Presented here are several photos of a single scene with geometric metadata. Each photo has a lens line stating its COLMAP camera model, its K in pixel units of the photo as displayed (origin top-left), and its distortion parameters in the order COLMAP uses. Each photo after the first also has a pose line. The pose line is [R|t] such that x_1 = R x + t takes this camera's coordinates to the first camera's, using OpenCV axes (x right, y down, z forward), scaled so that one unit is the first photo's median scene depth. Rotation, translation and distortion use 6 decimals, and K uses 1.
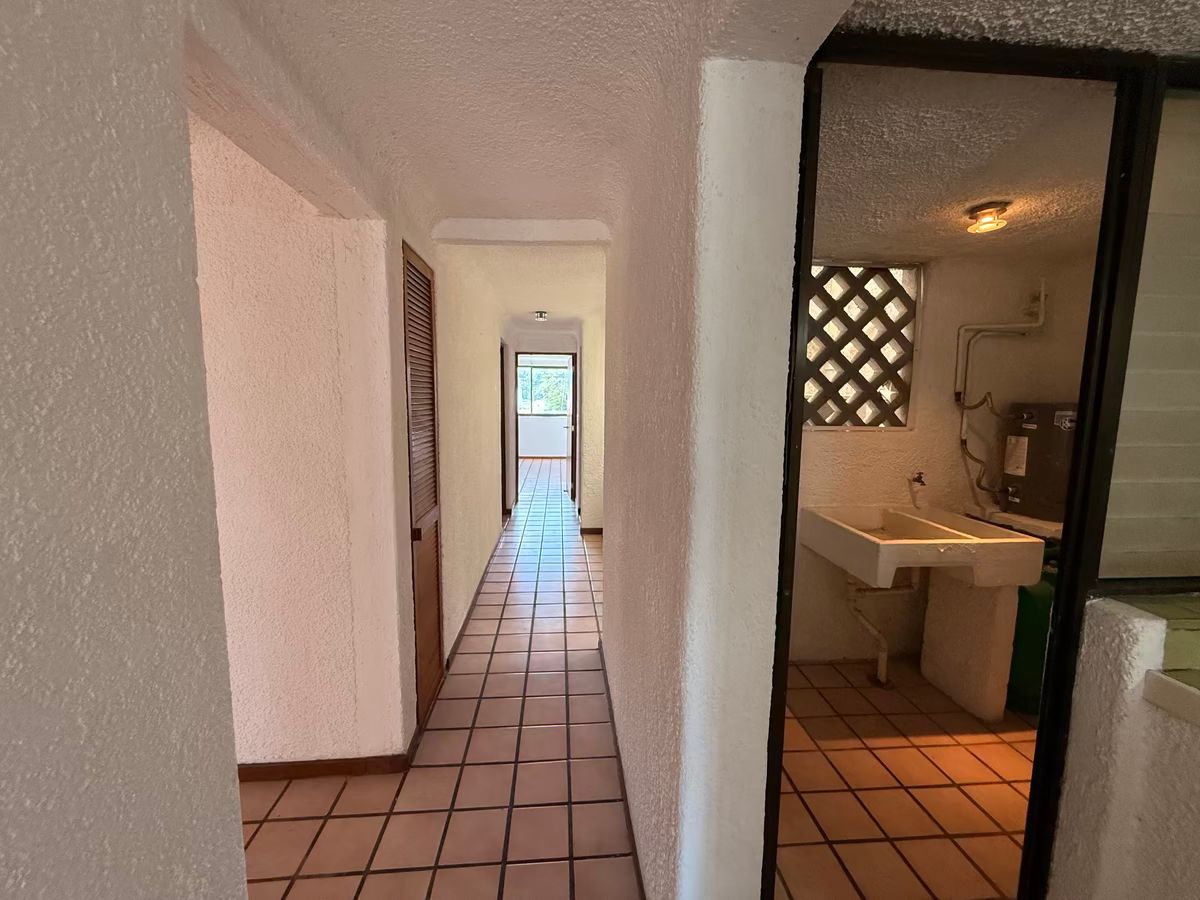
lens RADIAL K [[480.2, 0, 597.4], [0, 480.2, 452.1], [0, 0, 1]] dist [-0.002020, -0.000101]
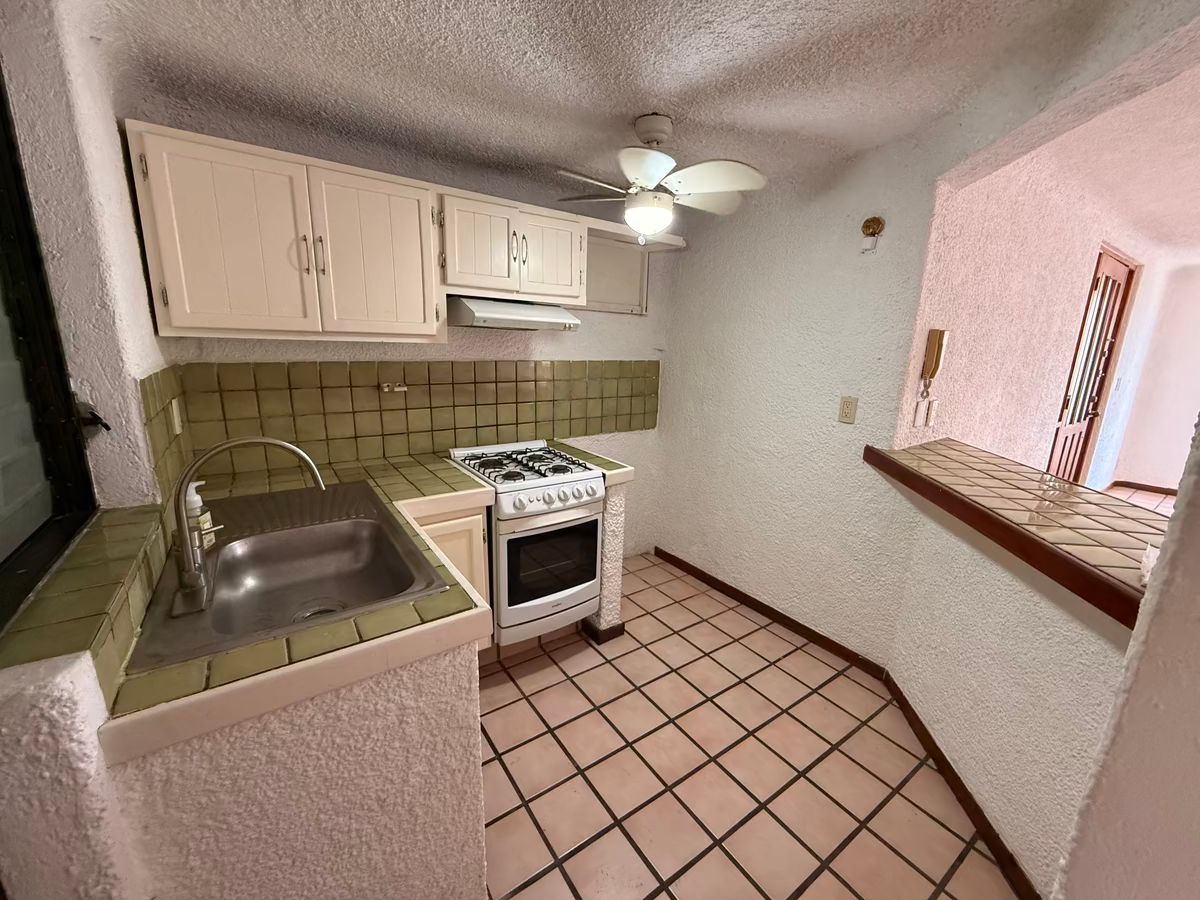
lens RADIAL K [[480.2, 0, 596.7], [0, 480.2, 452.2], [0, 0, 1]] dist [-0.002020, -0.000101]
pose [[-0.504246, -0.219745, 0.835133, 0.339049], [0.057668, 0.956355, 0.286461, -0.056892], [-0.861632, 0.192608, -0.469566, 0.640814]]
